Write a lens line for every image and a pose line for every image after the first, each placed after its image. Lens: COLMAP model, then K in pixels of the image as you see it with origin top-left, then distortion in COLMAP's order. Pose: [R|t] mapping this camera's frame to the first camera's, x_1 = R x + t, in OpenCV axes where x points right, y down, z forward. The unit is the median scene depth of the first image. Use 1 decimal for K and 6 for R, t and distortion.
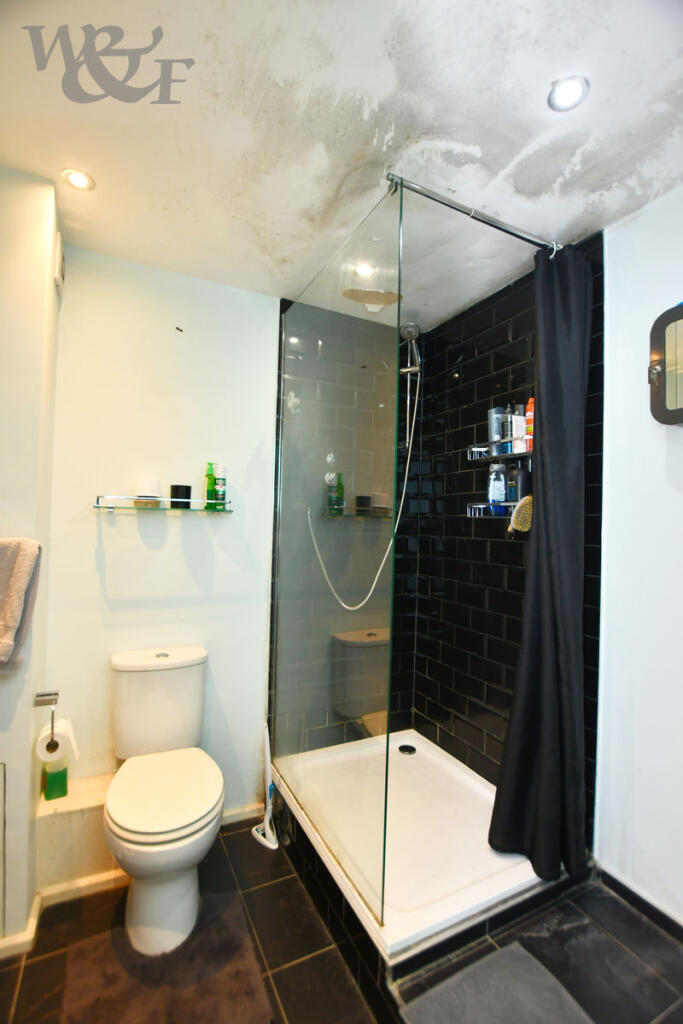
lens RADIAL K [[453.8, 0, 338.8], [0, 453.8, 512.5], [0, 0, 1]] dist [-0.030720, 0.003706]
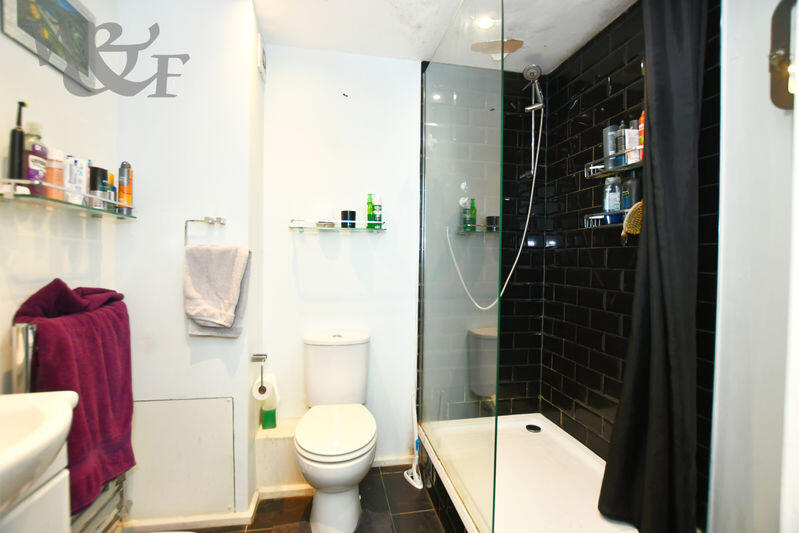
lens RADIAL K [[354.1, 0, 397.9], [0, 354.1, 265.5], [0, 0, 1]] dist [-0.030720, 0.003706]
pose [[0.960361, -0.010477, -0.278562, 0.085320], [0.018397, 0.999497, 0.025834, 0.079079], [0.278151, -0.029935, 0.960071, 0.026919]]
